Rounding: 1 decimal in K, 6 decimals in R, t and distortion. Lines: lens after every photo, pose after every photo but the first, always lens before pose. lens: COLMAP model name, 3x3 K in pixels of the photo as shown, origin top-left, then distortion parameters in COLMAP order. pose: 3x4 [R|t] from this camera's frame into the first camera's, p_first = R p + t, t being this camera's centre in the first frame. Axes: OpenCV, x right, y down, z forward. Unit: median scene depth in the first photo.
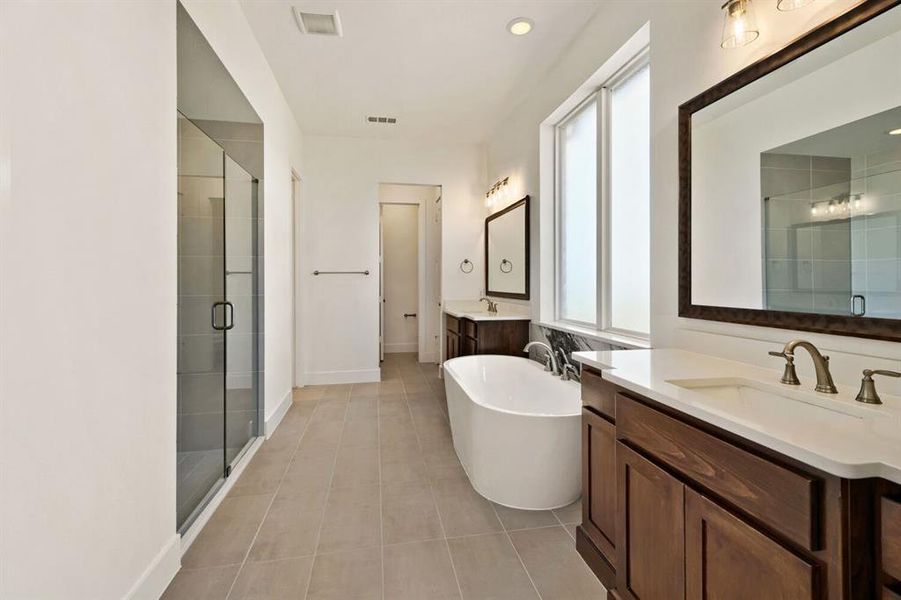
lens RADIAL K [[405.3, 0, 447.2], [0, 405.3, 278.9], [0, 0, 1]] dist [-0.001436, -0.000145]
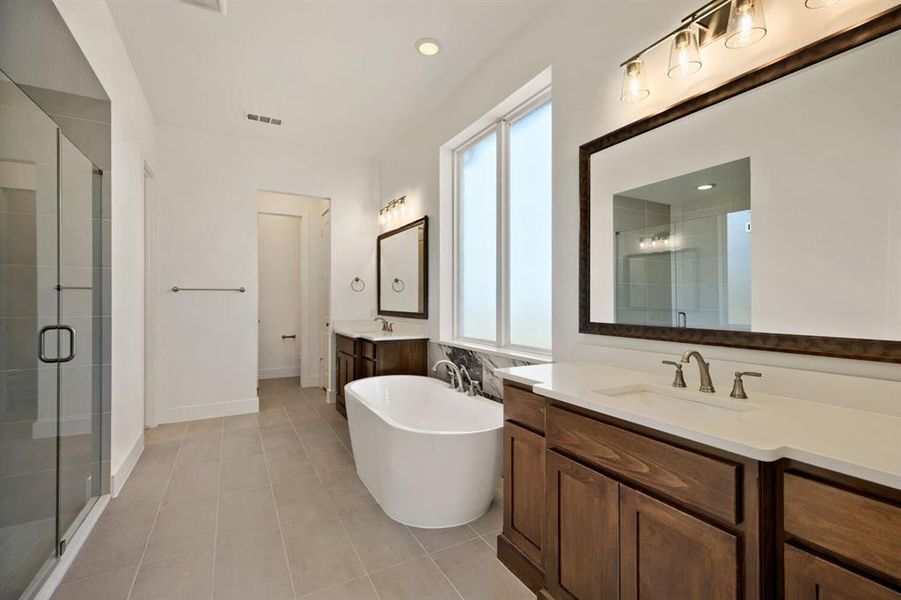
lens RADIAL K [[402.3, 0, 454.7], [0, 402.3, 298.0], [0, 0, 1]] dist [0.001464, 0.000199]
pose [[0.945611, 0.006231, 0.325240, -0.079028], [-0.006444, 0.999979, -0.000420, -0.000681], [-0.325236, -0.001699, 0.945631, 0.034863]]
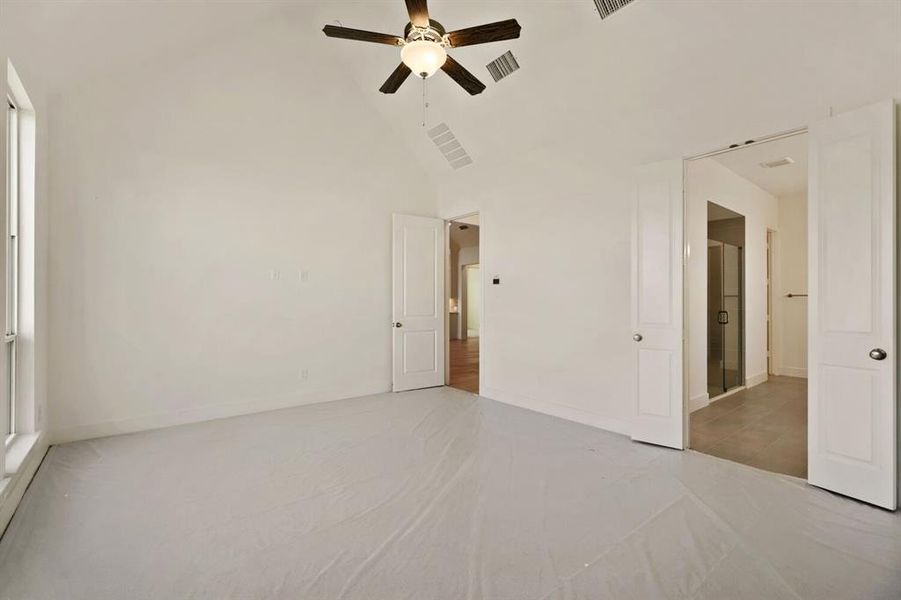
lens RADIAL K [[407.1, 0, 455.8], [0, 407.1, 300.6], [0, 0, 1]] dist [-0.000260, 0.000108]
pose [[0.488121, 0.003390, -0.872769, 0.584775], [0.002681, 0.999982, 0.005383, -0.014926], [0.872772, -0.004968, 0.488103, -1.180428]]
